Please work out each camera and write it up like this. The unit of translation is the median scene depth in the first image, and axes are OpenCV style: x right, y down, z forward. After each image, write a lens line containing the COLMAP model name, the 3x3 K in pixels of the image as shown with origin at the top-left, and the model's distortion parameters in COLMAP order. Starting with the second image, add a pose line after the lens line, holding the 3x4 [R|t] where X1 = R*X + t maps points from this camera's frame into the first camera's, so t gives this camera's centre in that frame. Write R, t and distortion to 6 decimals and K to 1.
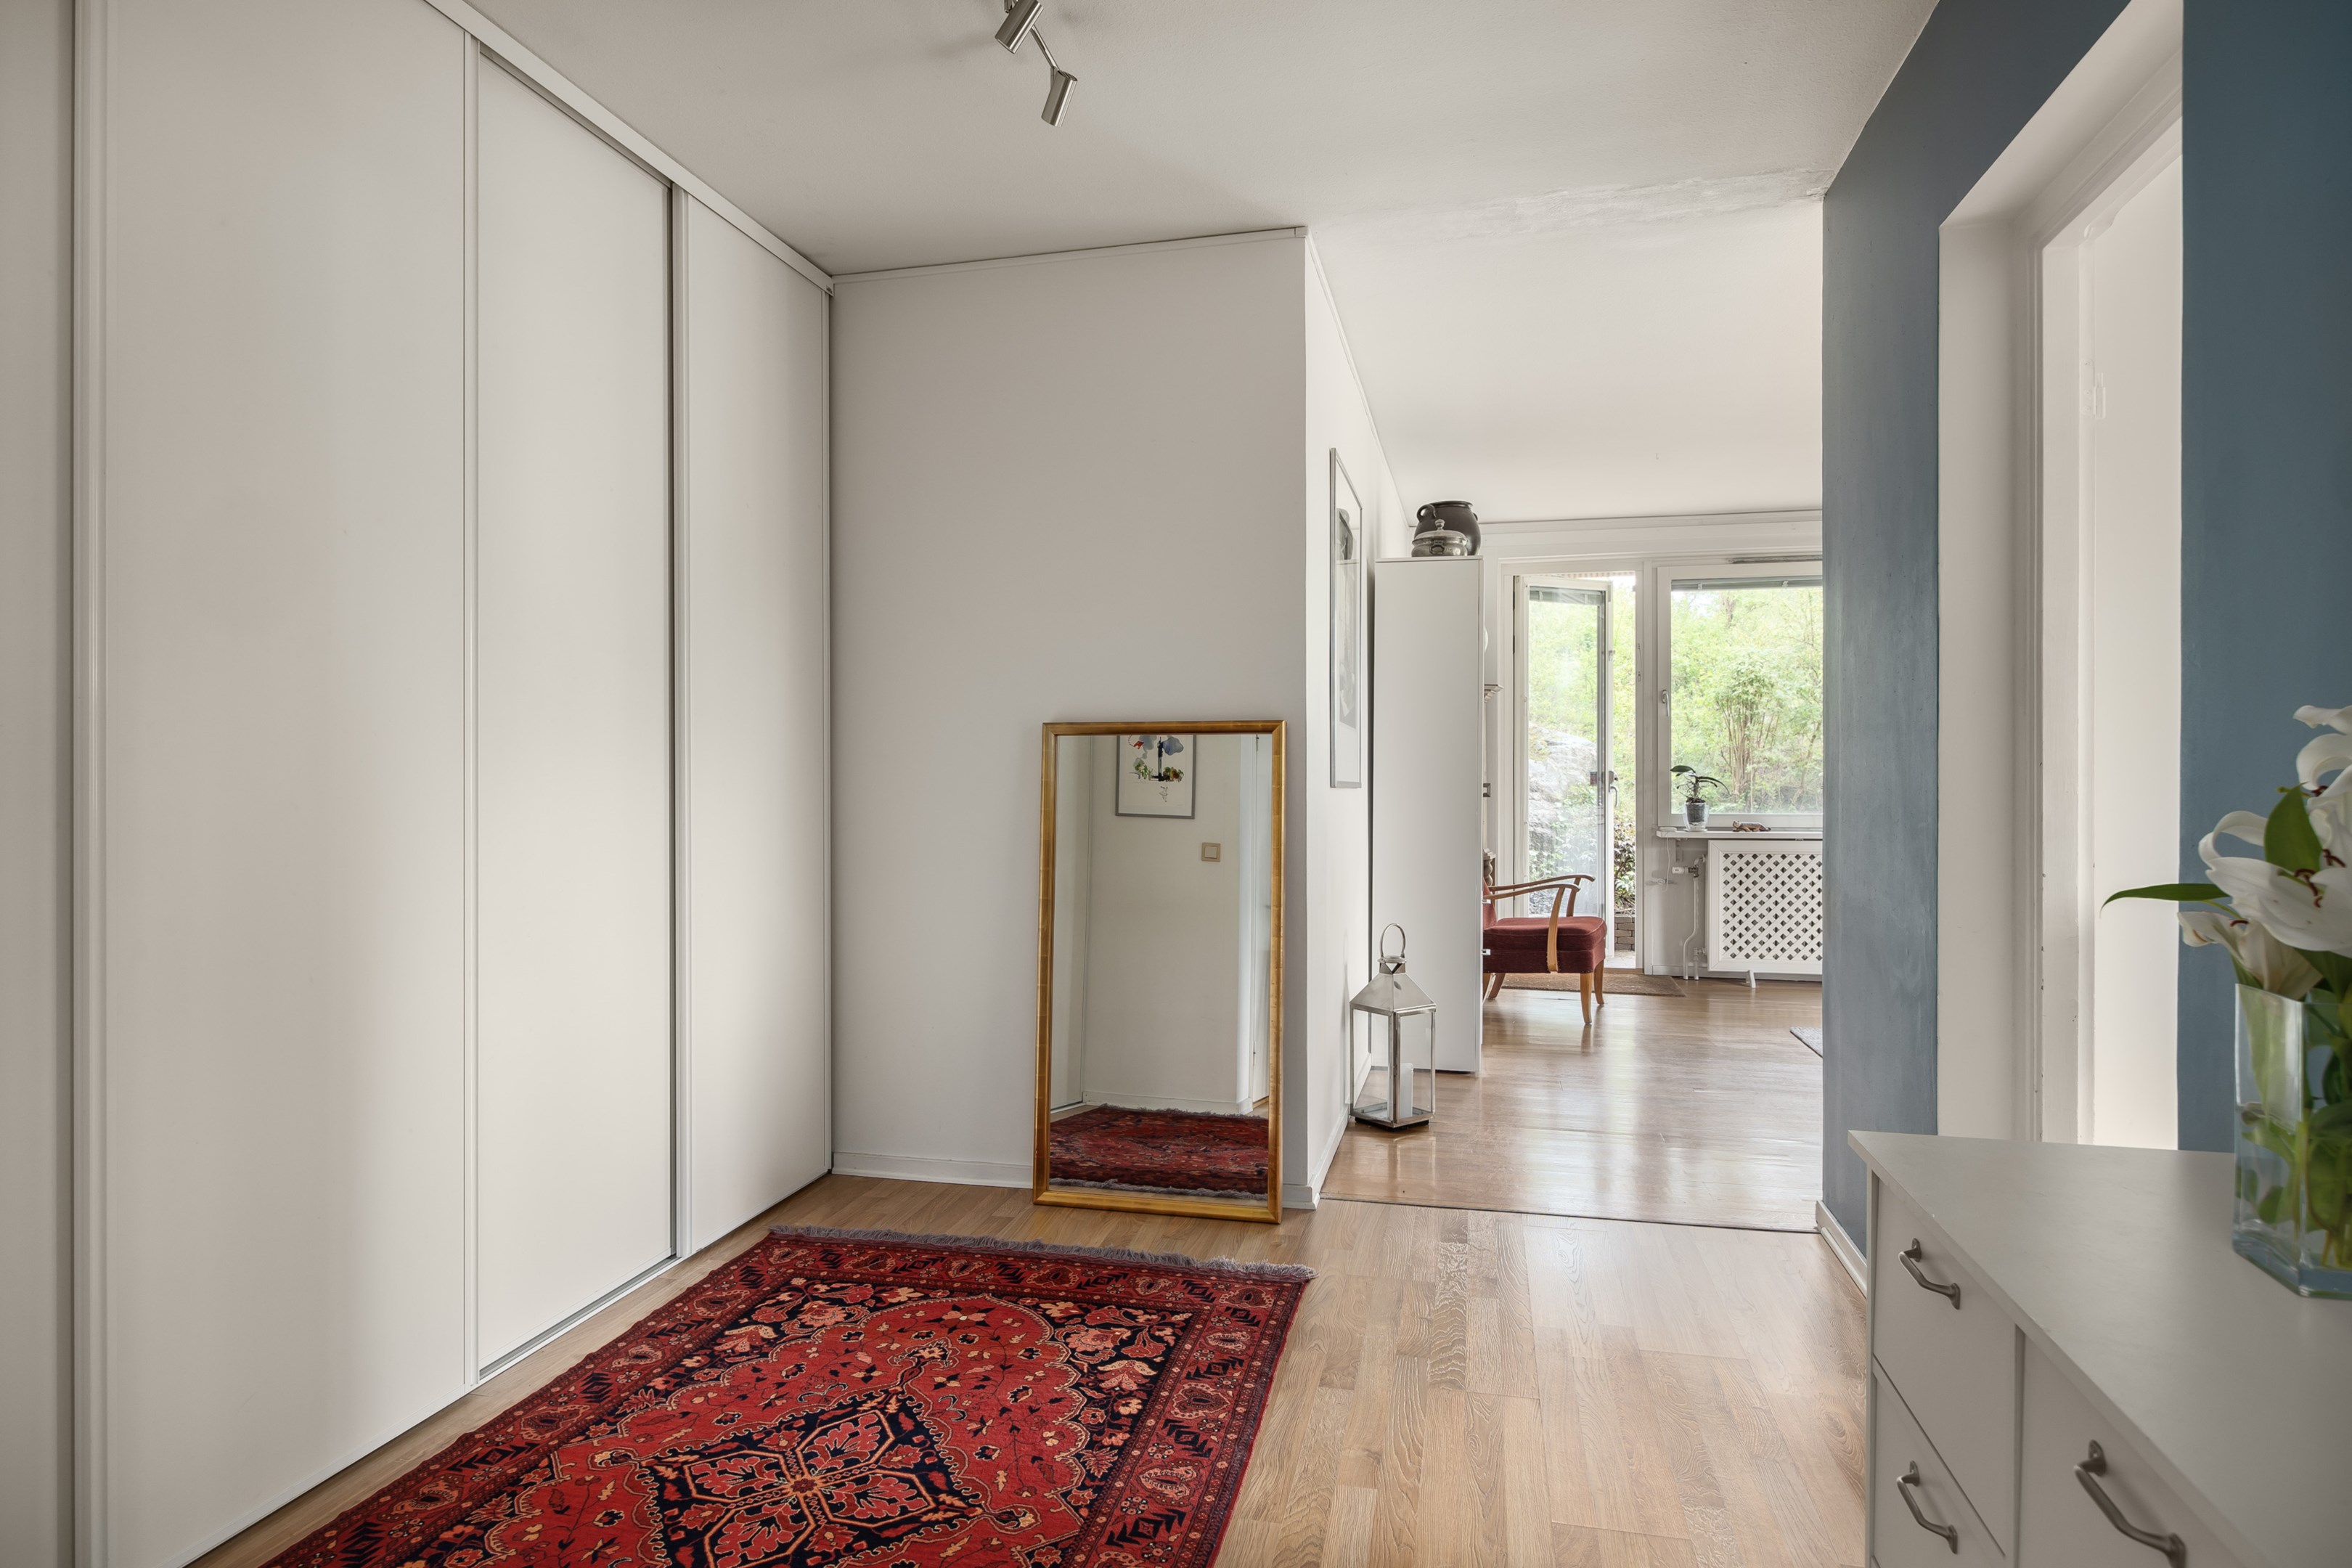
lens RADIAL K [[1259.4, 0, 1182.7], [0, 1259.4, 772.6], [0, 0, 1]] dist [-0.004325, -0.002792]
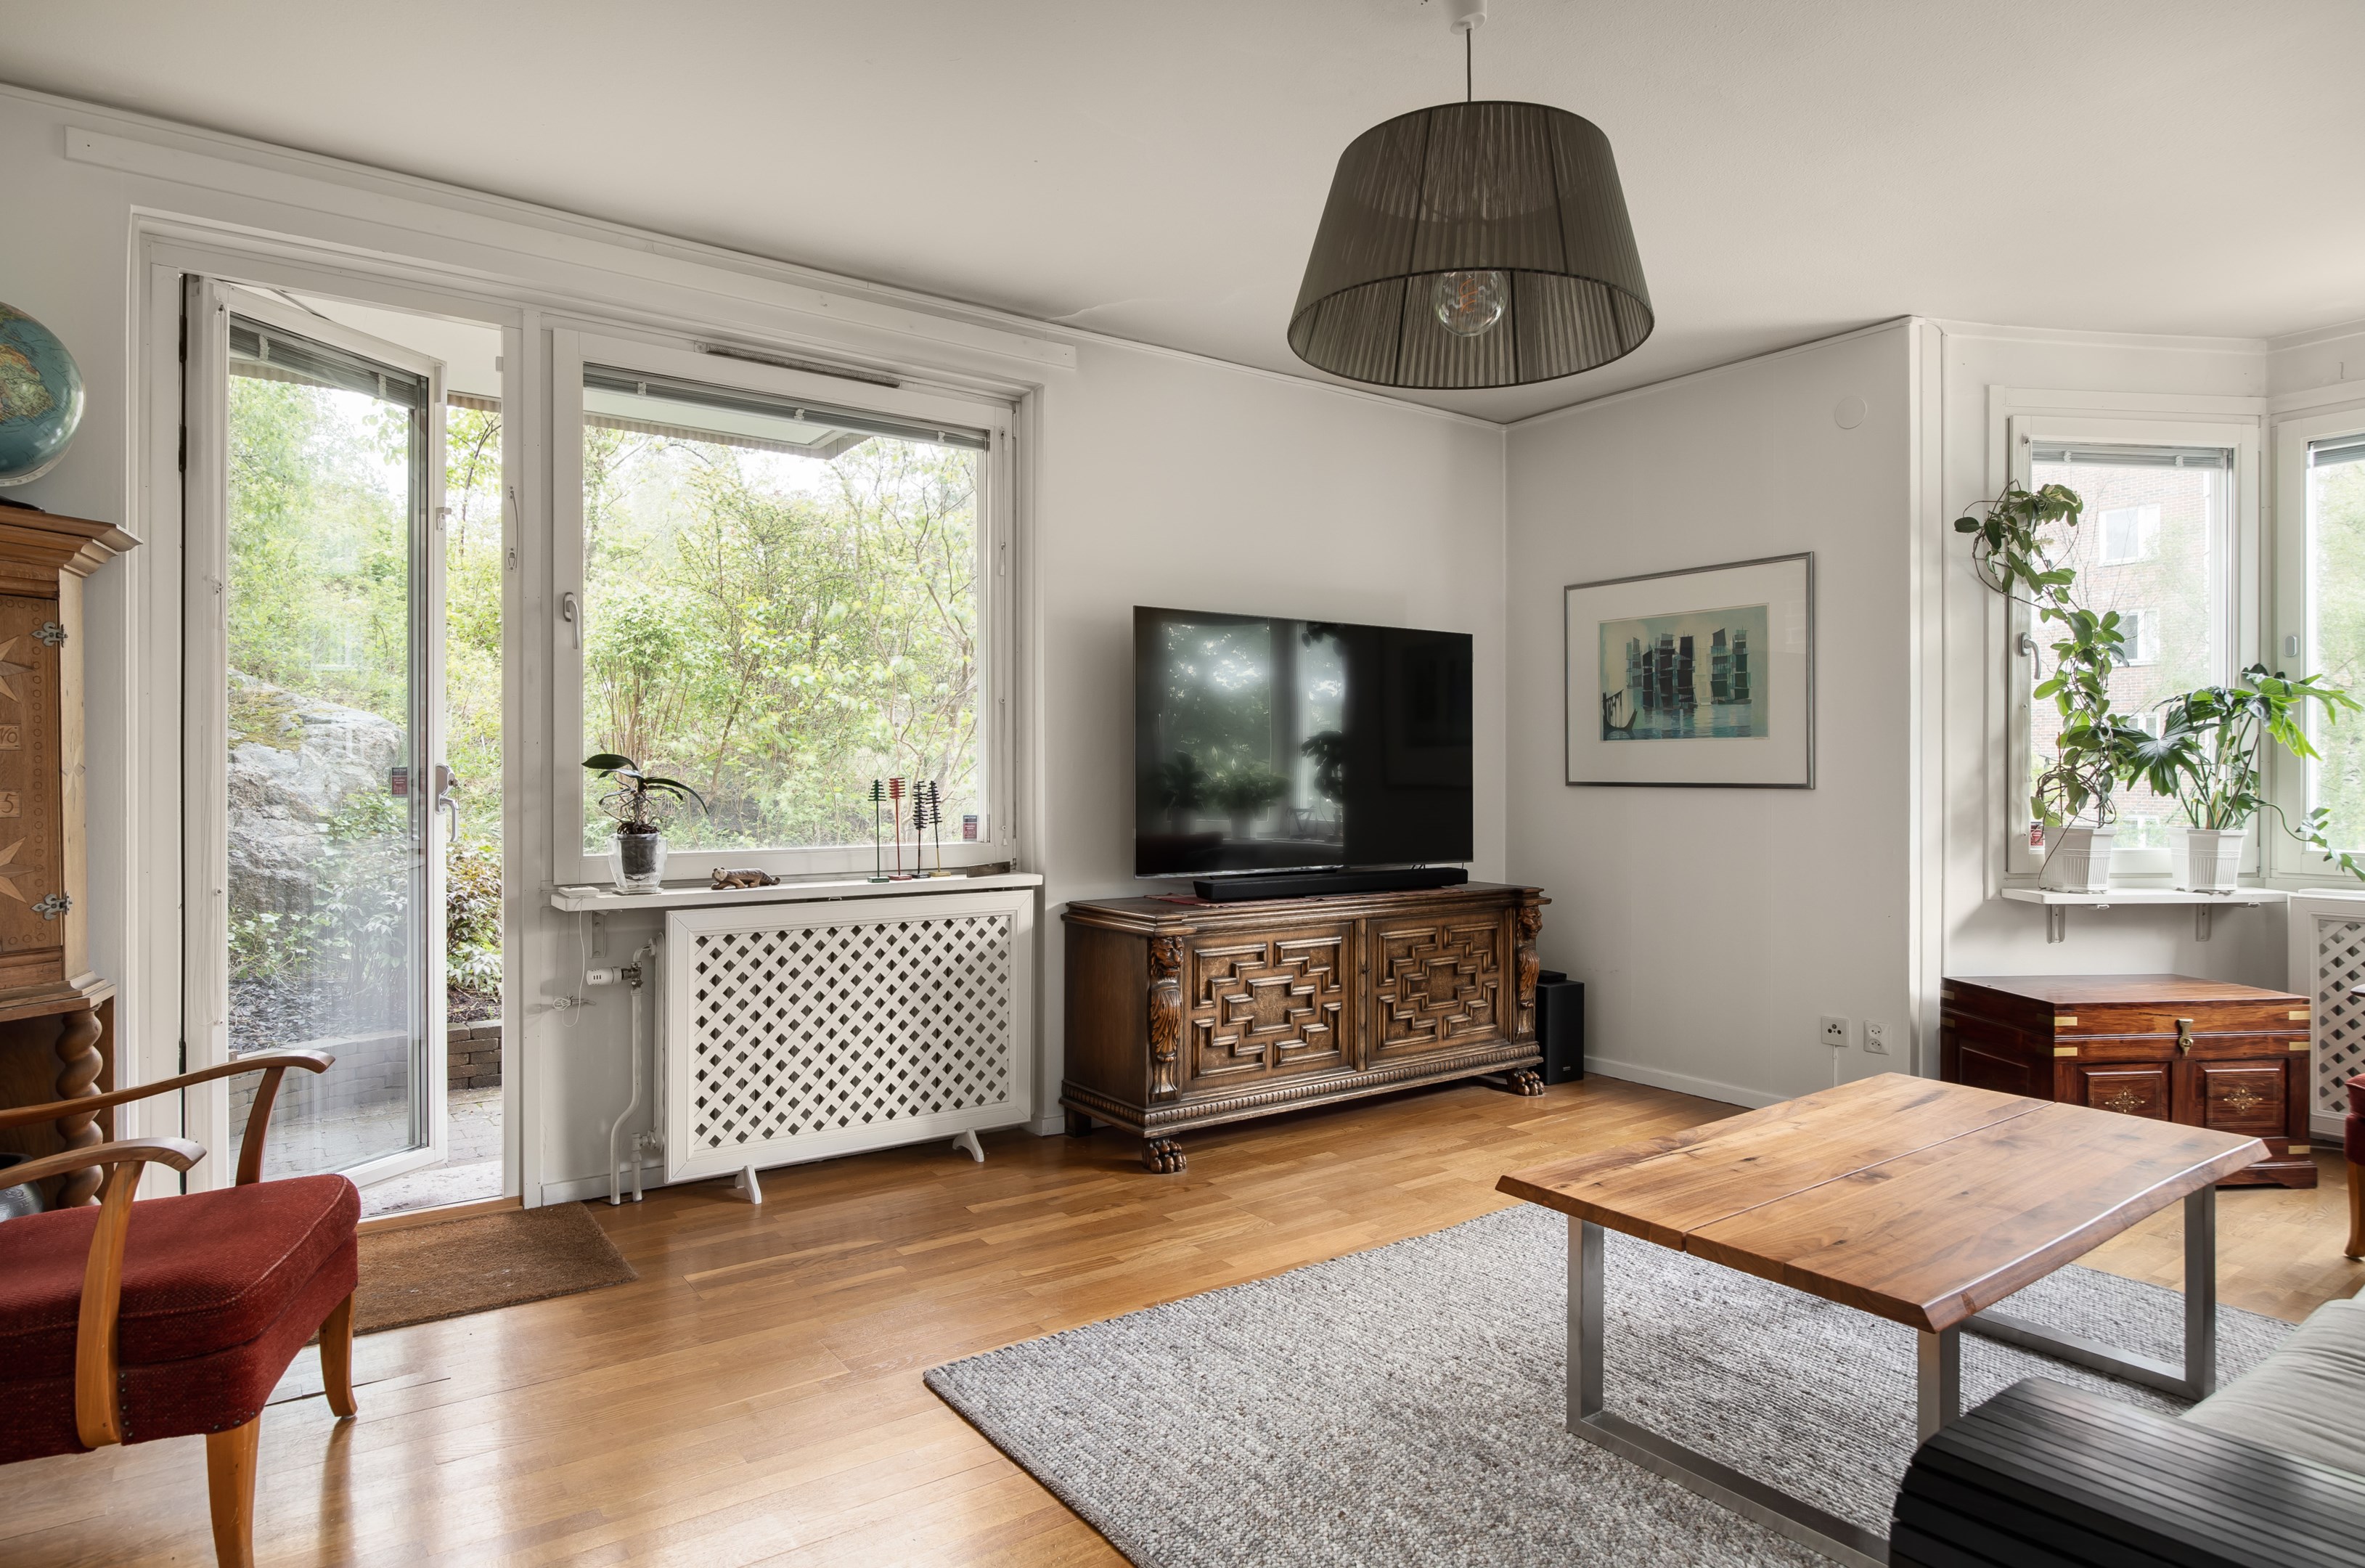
lens RADIAL K [[1339.6, 0, 1182.6], [0, 1339.6, 779.6], [0, 0, 1]] dist [-0.002372, 0.000846]
pose [[0.655990, -0.000294, 0.754769, 0.157278], [-0.003594, 0.999987, 0.003513, 0.001150], [-0.754761, -0.005017, 0.655981, 0.502835]]
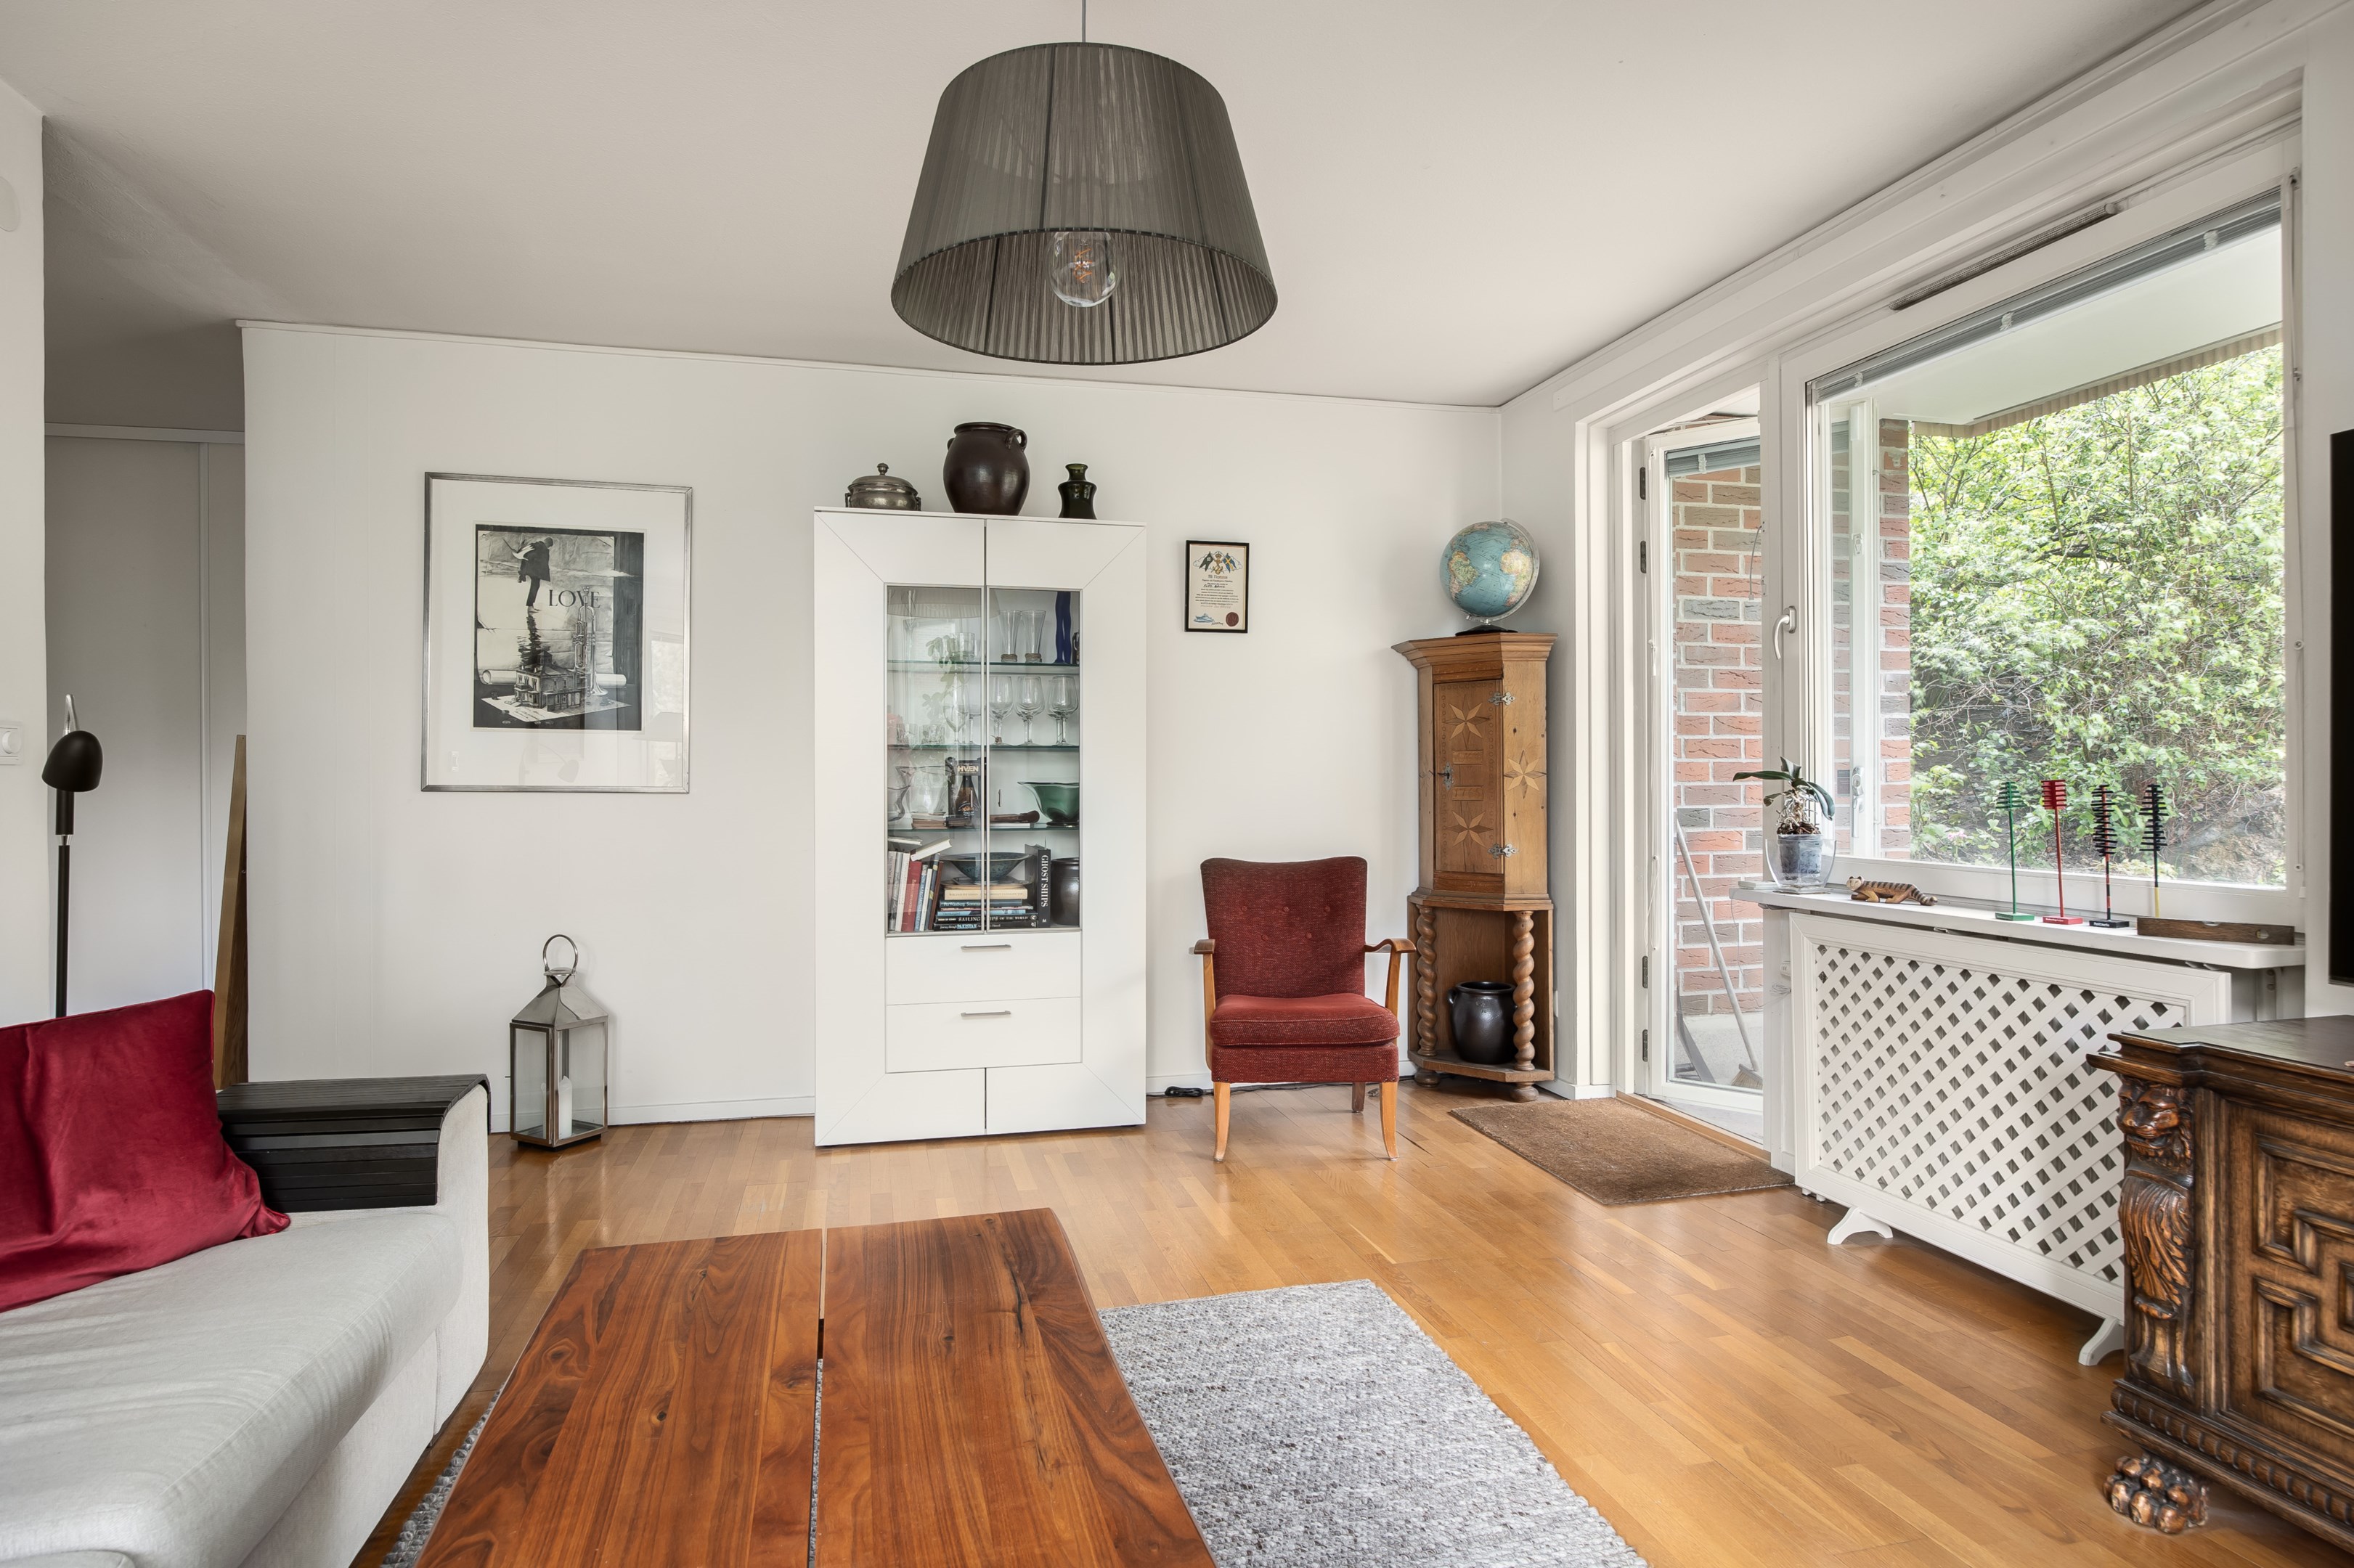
lens RADIAL K [[1260.3, 0, 1183.7], [0, 1260.3, 772.6], [0, 0, 1]] dist [-0.004325, -0.002792]
pose [[0.466706, -0.001961, -0.884410, 0.713694], [0.003991, 0.999992, -0.000111, -0.000146], [0.884403, -0.003478, 0.466711, 0.553588]]
